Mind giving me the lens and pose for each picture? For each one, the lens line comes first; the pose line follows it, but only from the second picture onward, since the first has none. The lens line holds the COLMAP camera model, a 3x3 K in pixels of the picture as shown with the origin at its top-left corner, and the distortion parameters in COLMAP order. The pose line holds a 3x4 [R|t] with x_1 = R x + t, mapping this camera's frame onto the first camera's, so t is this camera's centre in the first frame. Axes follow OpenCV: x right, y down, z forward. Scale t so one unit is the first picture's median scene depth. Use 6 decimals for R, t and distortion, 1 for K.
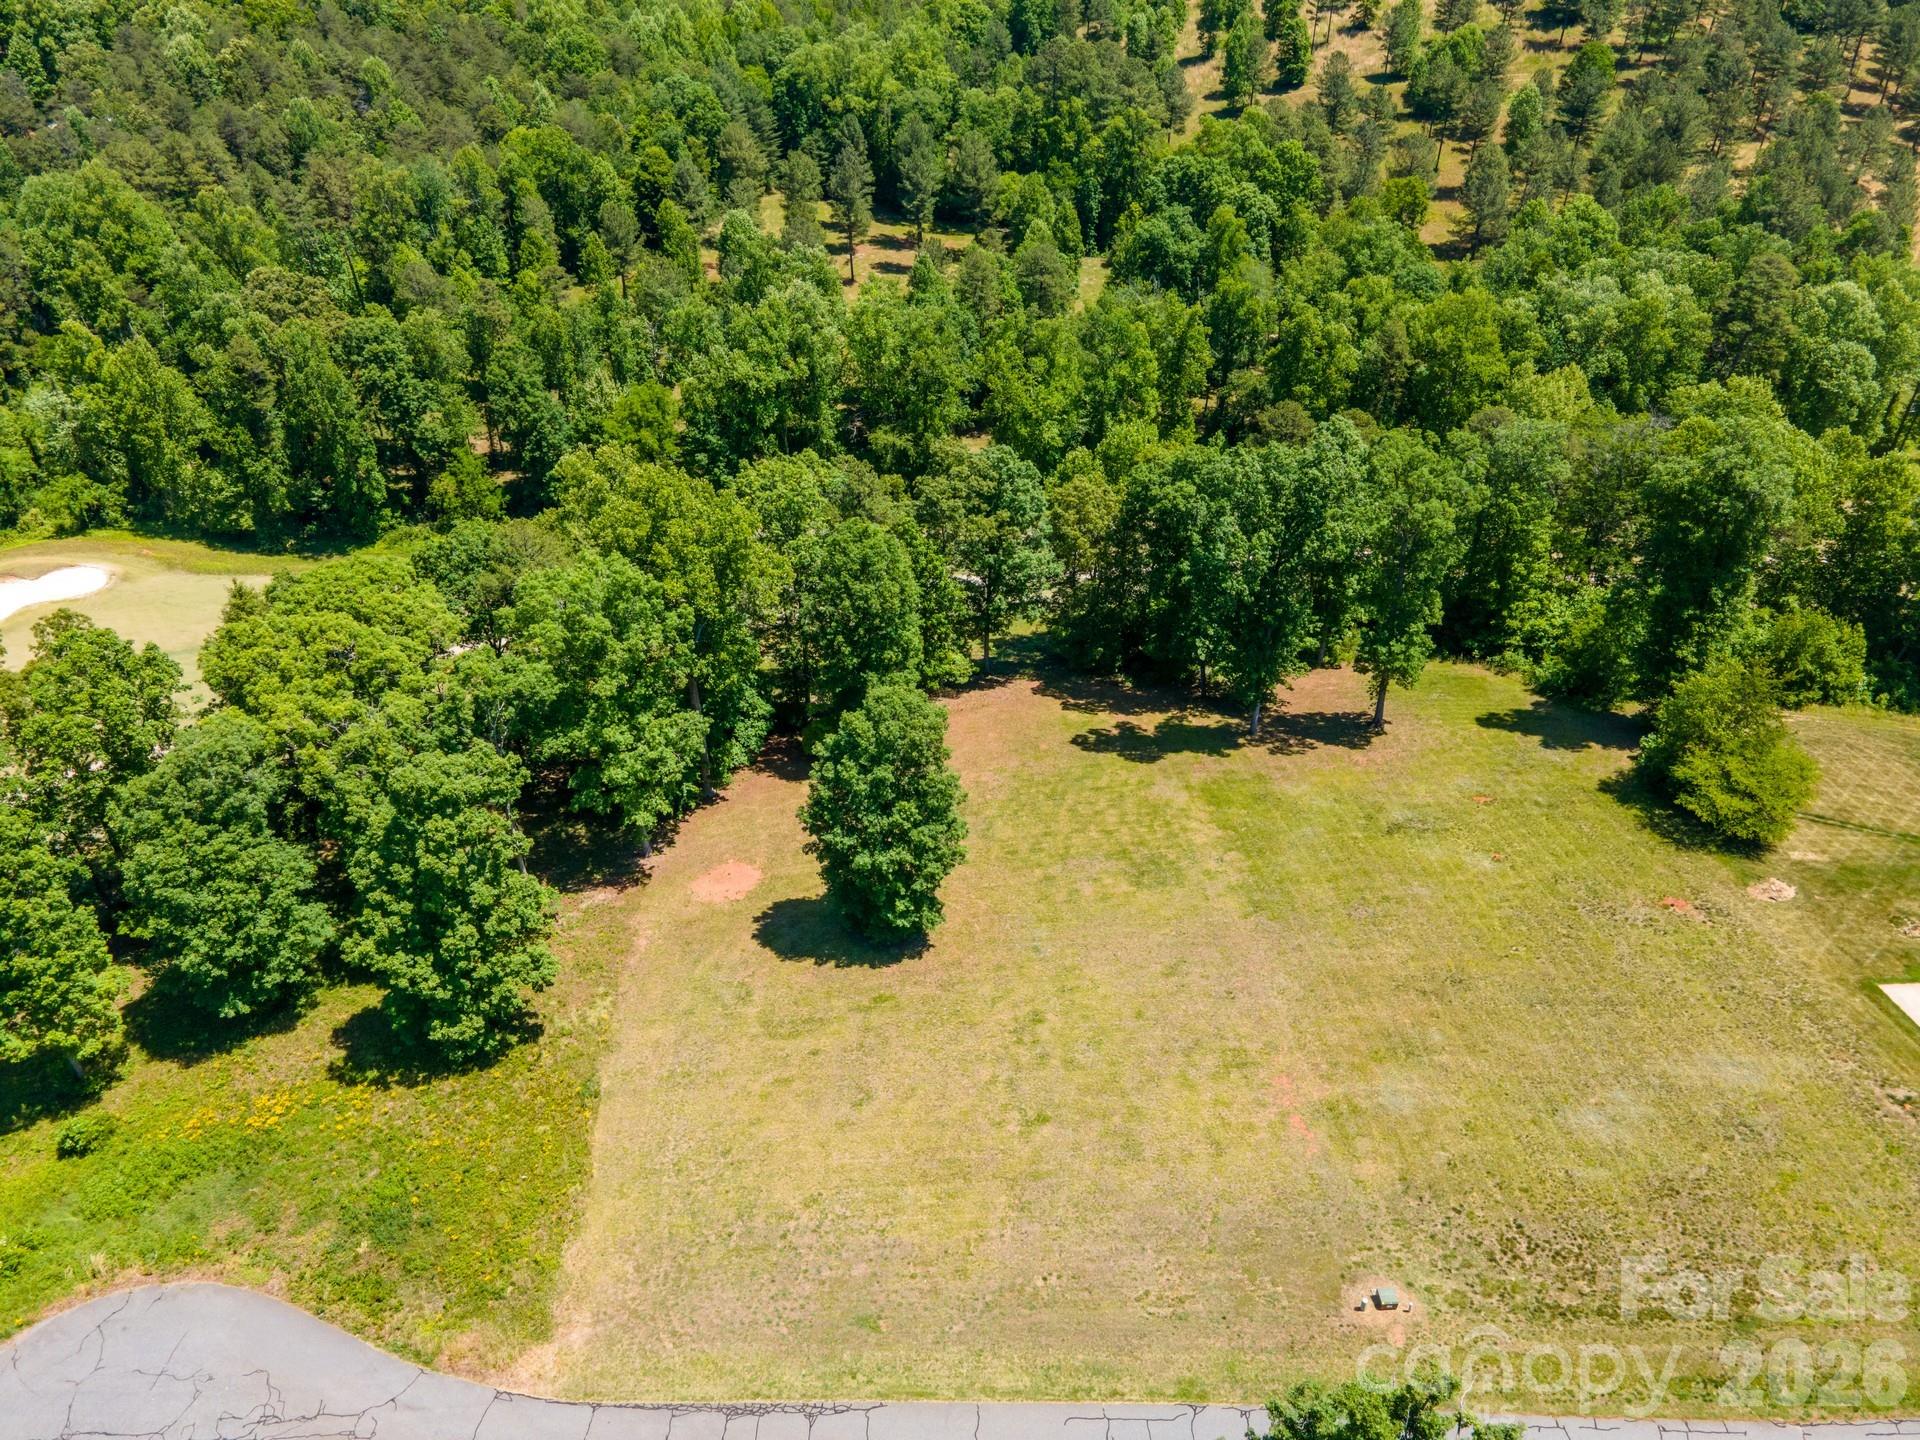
lens RADIAL K [[1395.4, 0, 948.4], [0, 1395.4, 712.2], [0, 0, 1]] dist [0.045371, -0.007875]
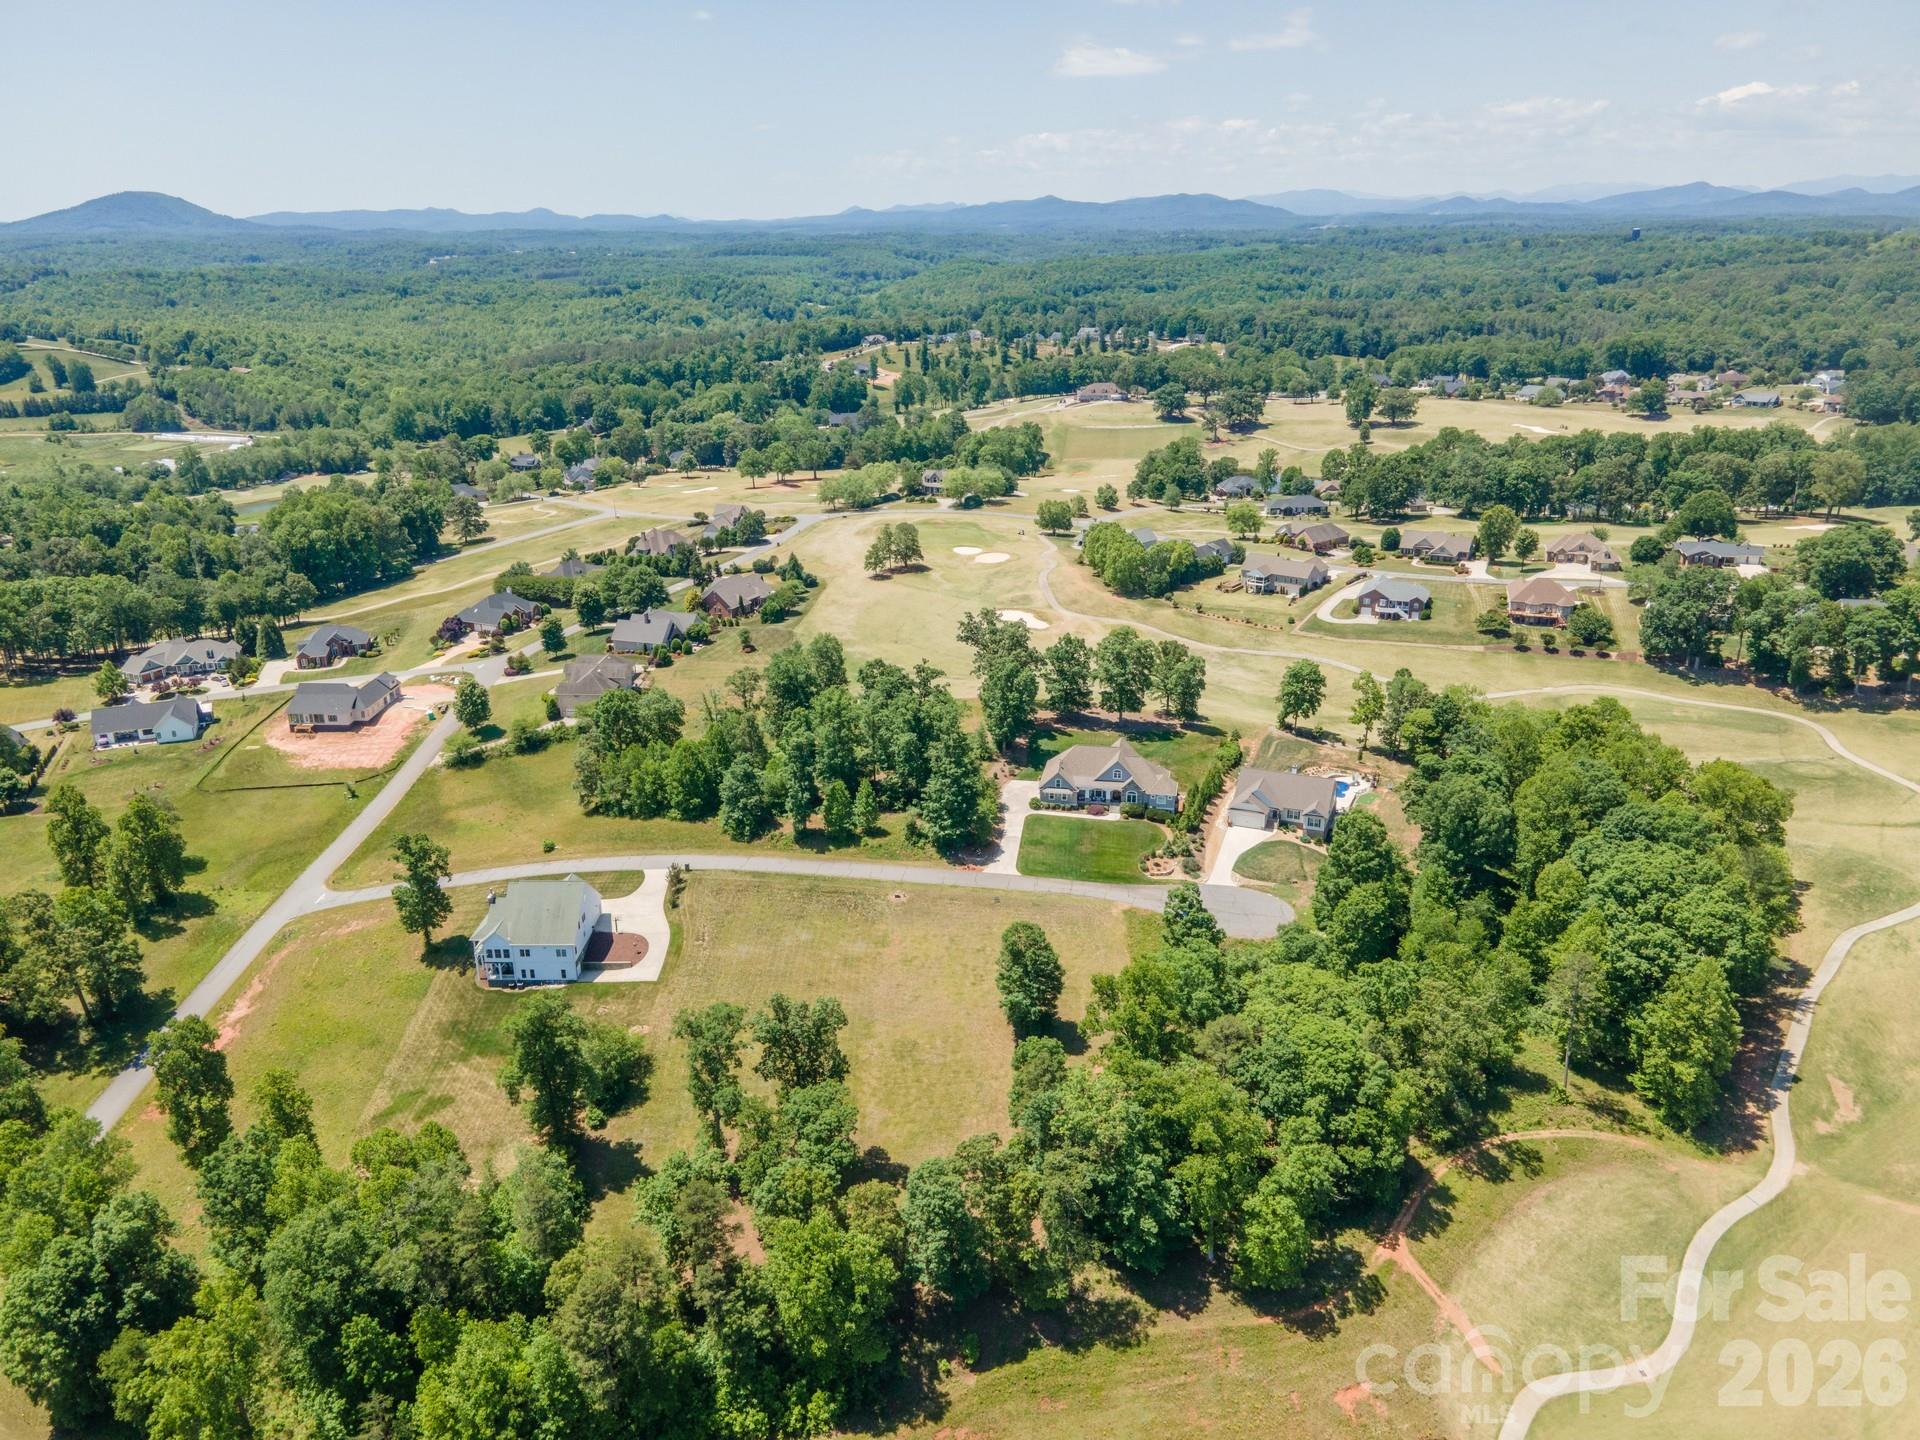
lens RADIAL K [[1395.4, 0, 959.4], [0, 1395.4, 705.7], [0, 0, 1]] dist [0.045371, -0.007875]
pose [[-0.996200, -0.009822, 0.086545, -0.090939], [0.065340, 0.572761, 0.817114, -1.522520], [-0.057595, 0.819664, -0.569942, 1.409687]]
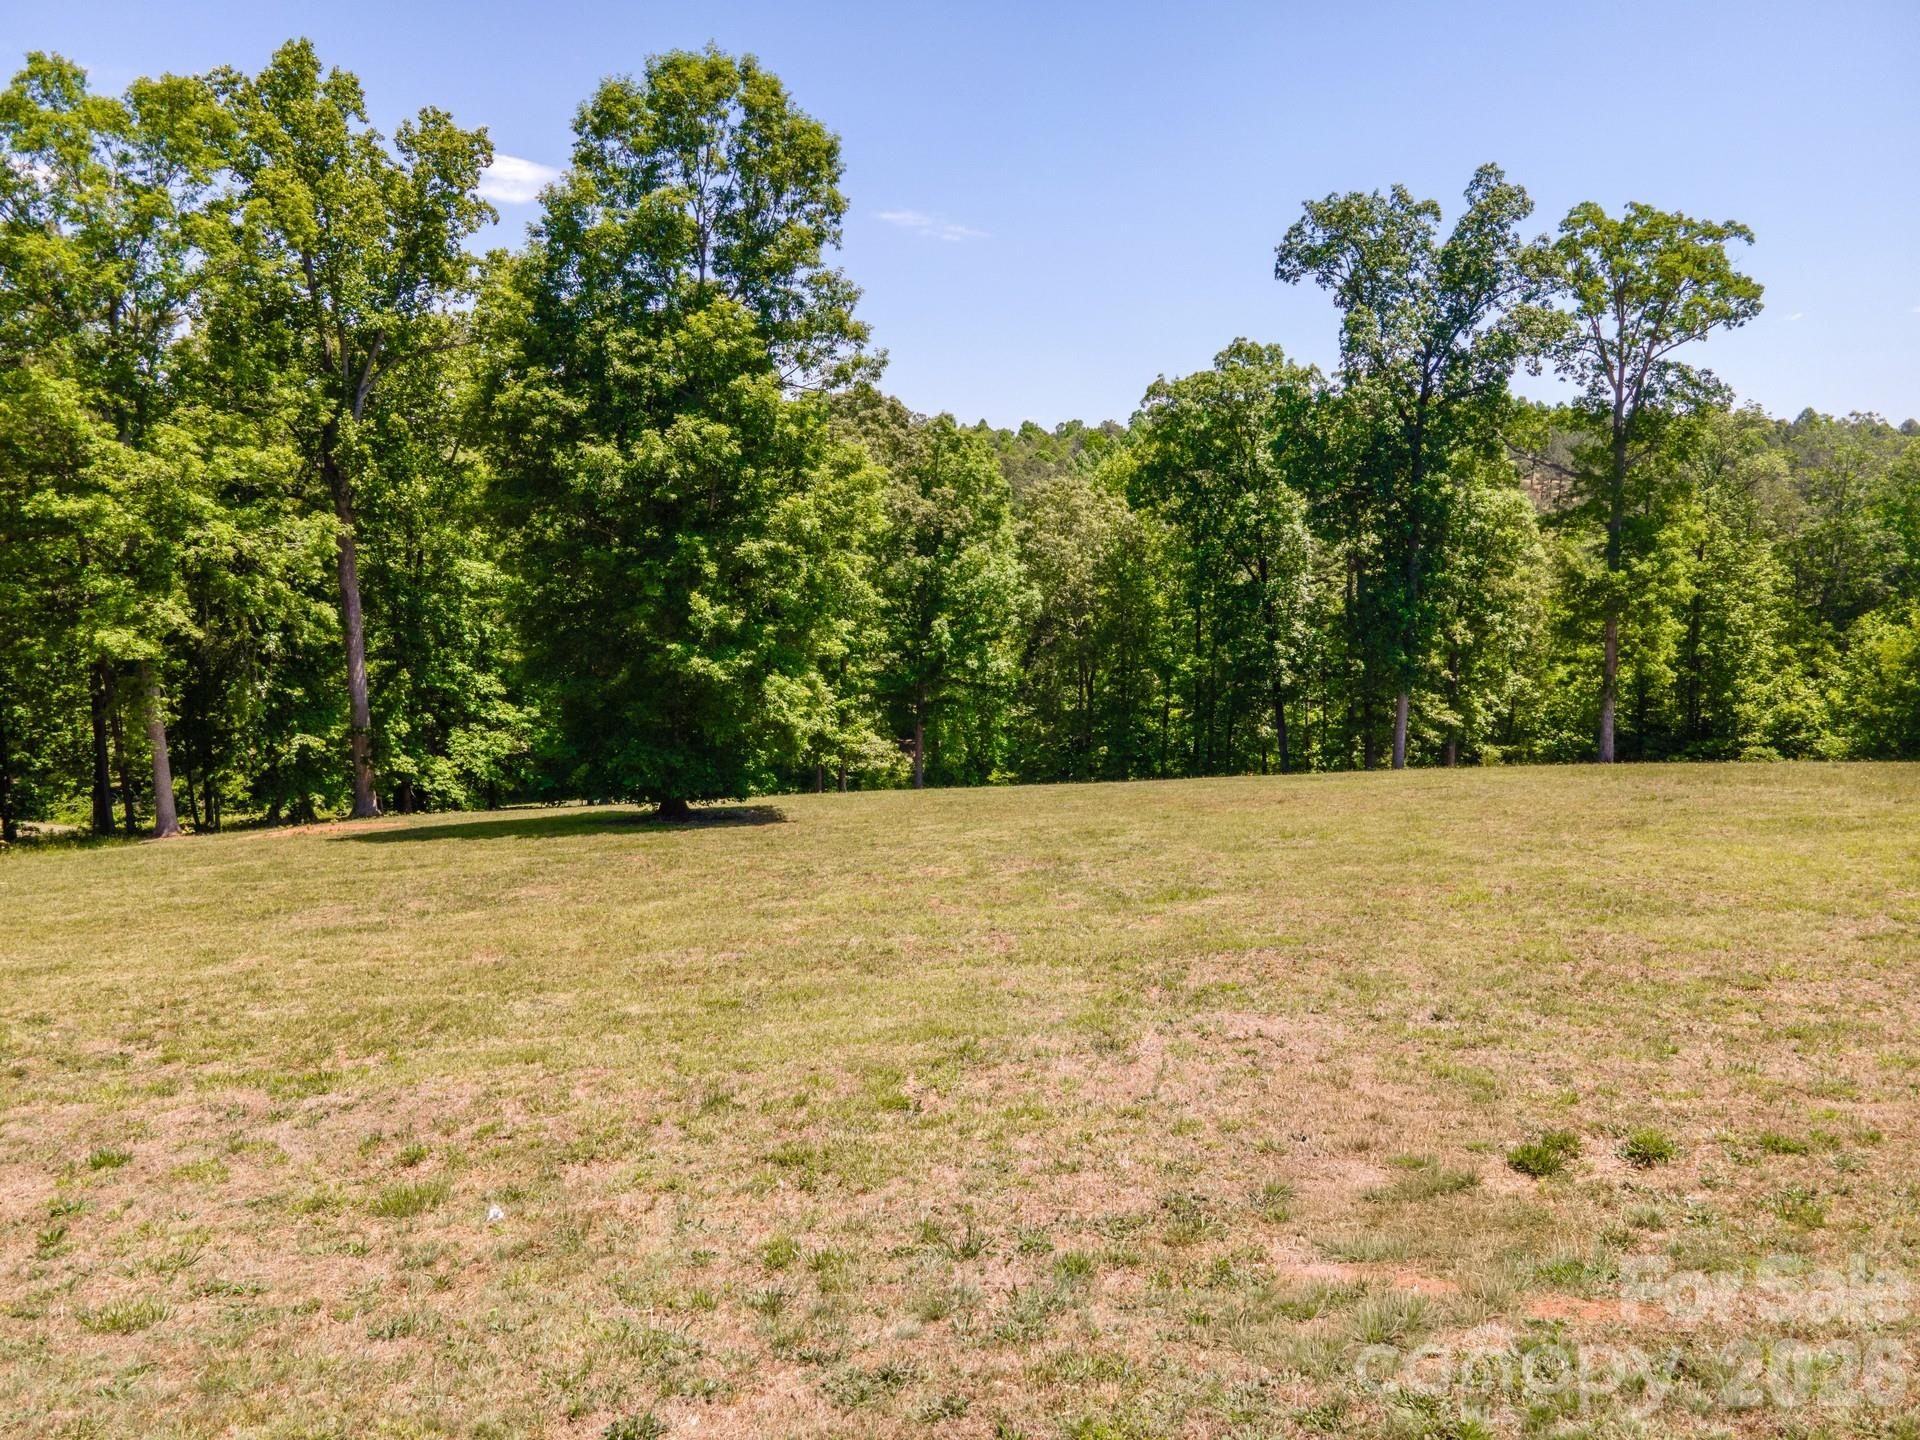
lens RADIAL K [[1395.4, 0, 957.8], [0, 1395.4, 719.5], [0, 0, 1]] dist [0.045371, -0.007875]
pose [[0.998068, 0.004628, 0.061956, 0.006659], [0.023298, 0.896571, -0.442287, 0.232969], [-0.057595, 0.442876, 0.894731, 0.484804]]
